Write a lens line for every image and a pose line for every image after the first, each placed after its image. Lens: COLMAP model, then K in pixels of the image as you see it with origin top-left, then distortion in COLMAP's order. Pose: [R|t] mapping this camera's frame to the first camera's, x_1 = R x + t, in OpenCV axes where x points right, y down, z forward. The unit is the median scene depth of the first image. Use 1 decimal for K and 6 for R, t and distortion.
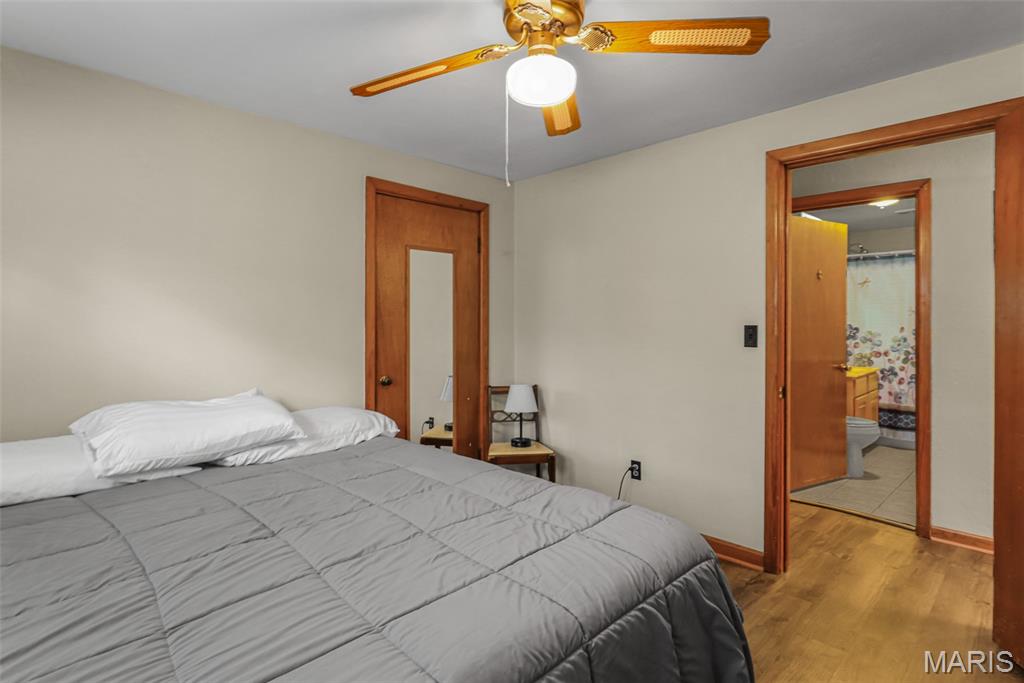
lens RADIAL K [[515.5, 0, 511.5], [0, 515.5, 322.3], [0, 0, 1]] dist [-0.040280, -0.000109]
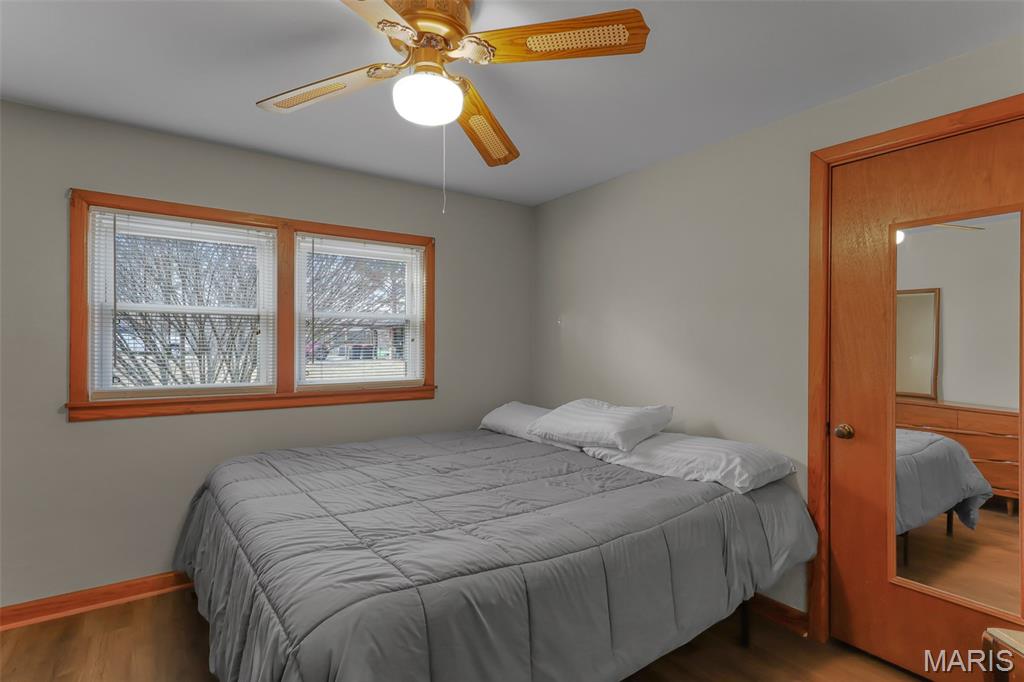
lens RADIAL K [[527.1, 0, 513.8], [0, 527.1, 335.5], [0, 0, 1]] dist [-0.002148, -0.000093]
pose [[-0.152938, -0.010326, -0.988182, 0.768610], [-0.013554, 0.999873, -0.008351, -0.004303], [0.988143, 0.012116, -0.153058, 0.980088]]
